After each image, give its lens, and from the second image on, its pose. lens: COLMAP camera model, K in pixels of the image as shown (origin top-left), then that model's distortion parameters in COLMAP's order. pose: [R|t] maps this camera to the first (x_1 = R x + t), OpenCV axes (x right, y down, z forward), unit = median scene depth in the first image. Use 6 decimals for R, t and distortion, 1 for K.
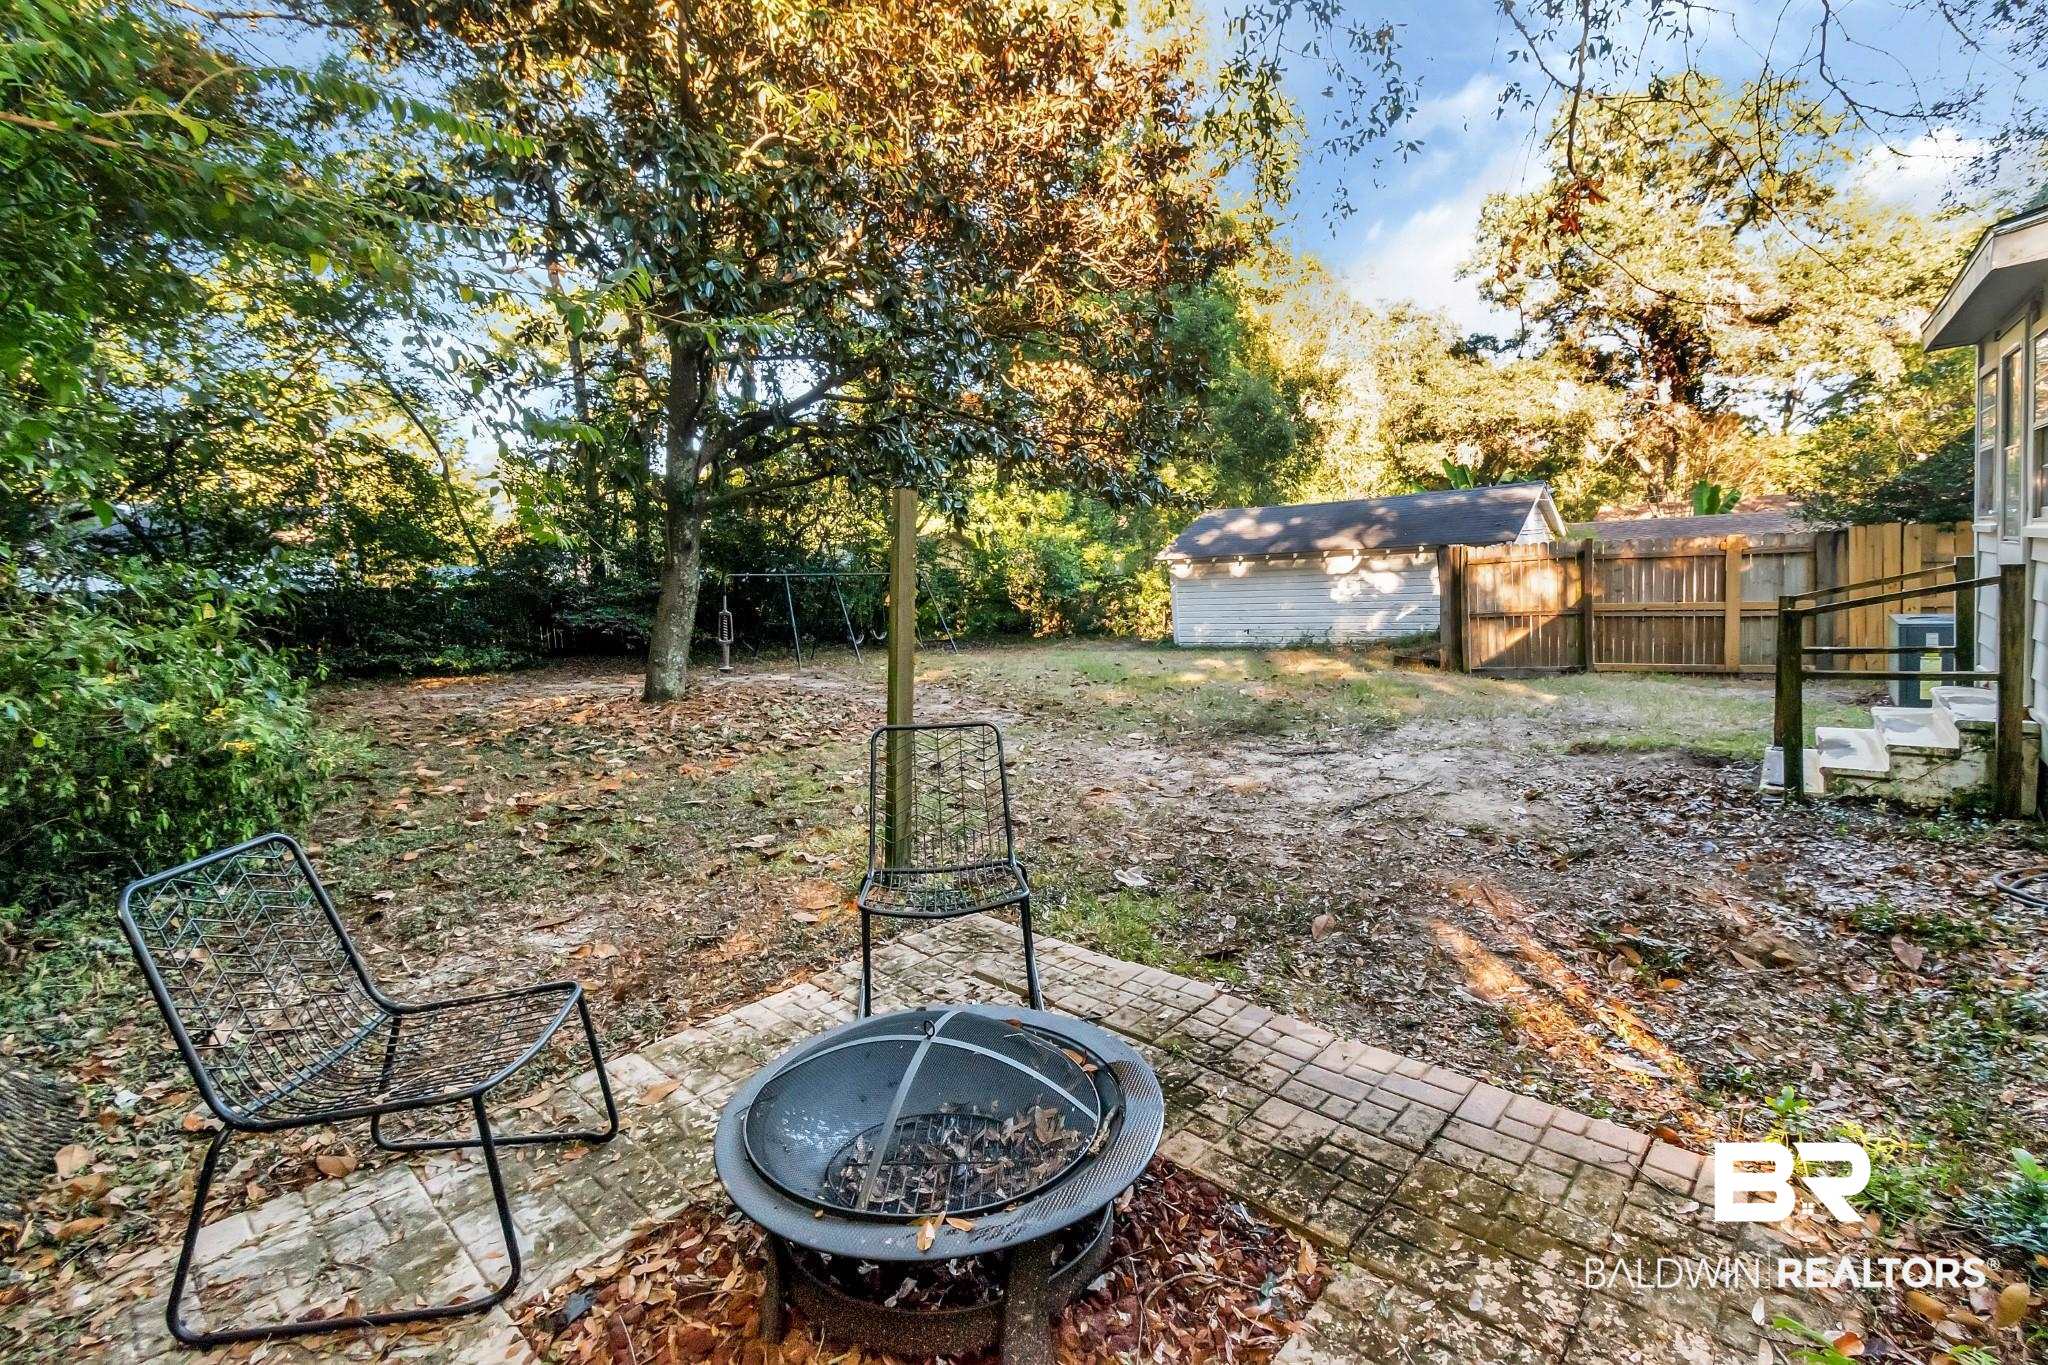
lens RADIAL K [[859.1, 0, 1029.2], [0, 859.1, 658.1], [0, 0, 1]] dist [-0.002008, -0.000306]
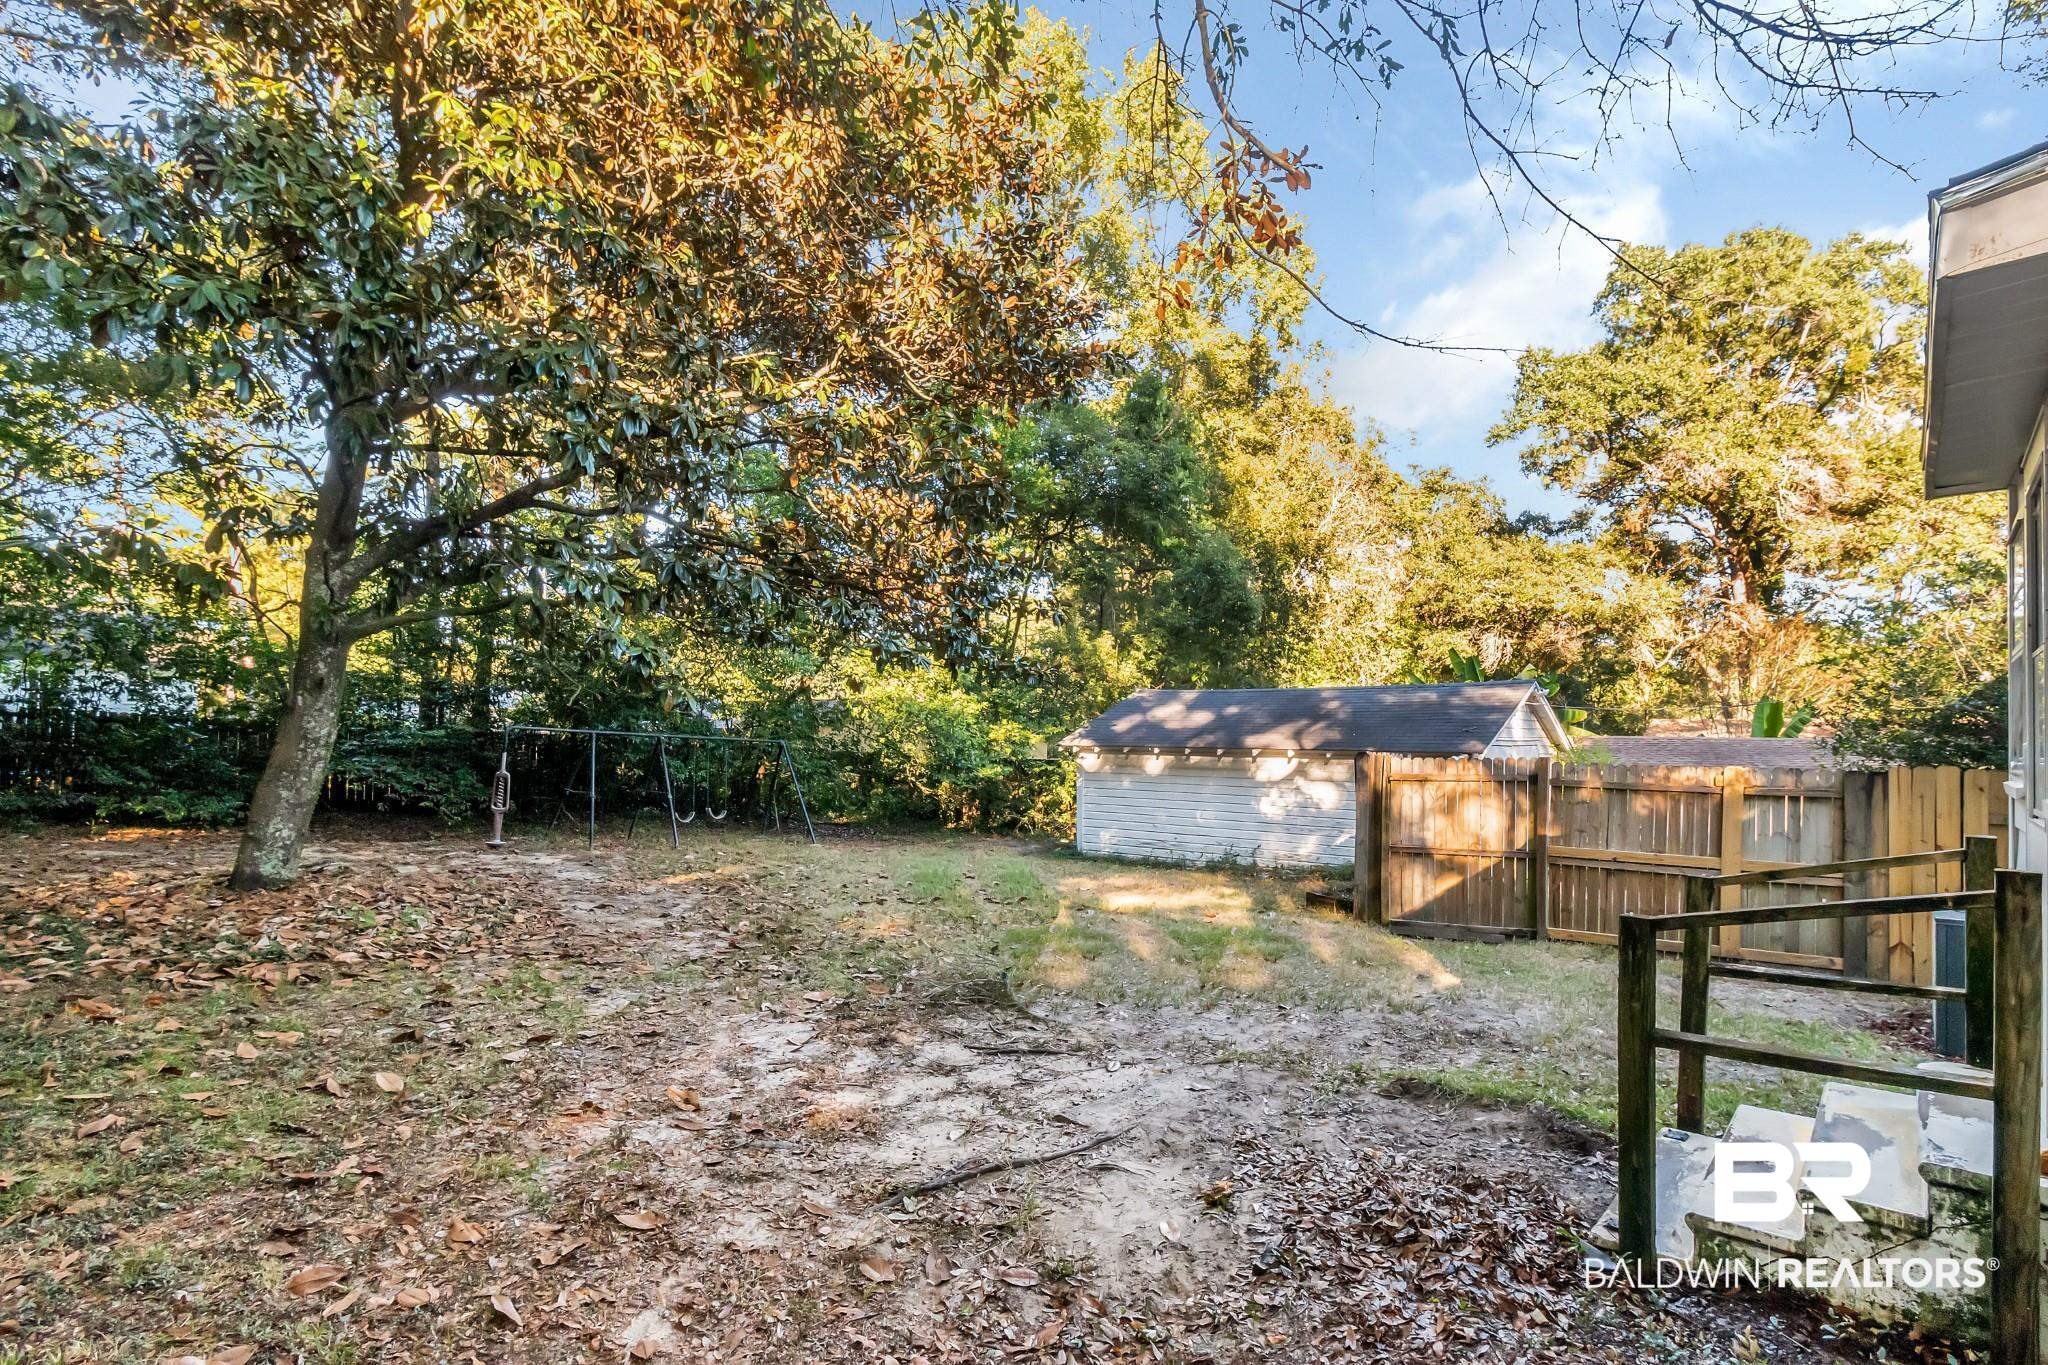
lens RADIAL K [[968.4, 0, 1022.8], [0, 968.4, 766.0], [0, 0, 1]] dist [-0.002416, -0.000212]
pose [[0.997221, 0.070504, -0.024073, 0.116042], [-0.072240, 0.994083, -0.081116, -0.016824], [0.018211, 0.082629, 0.996414, 0.084076]]
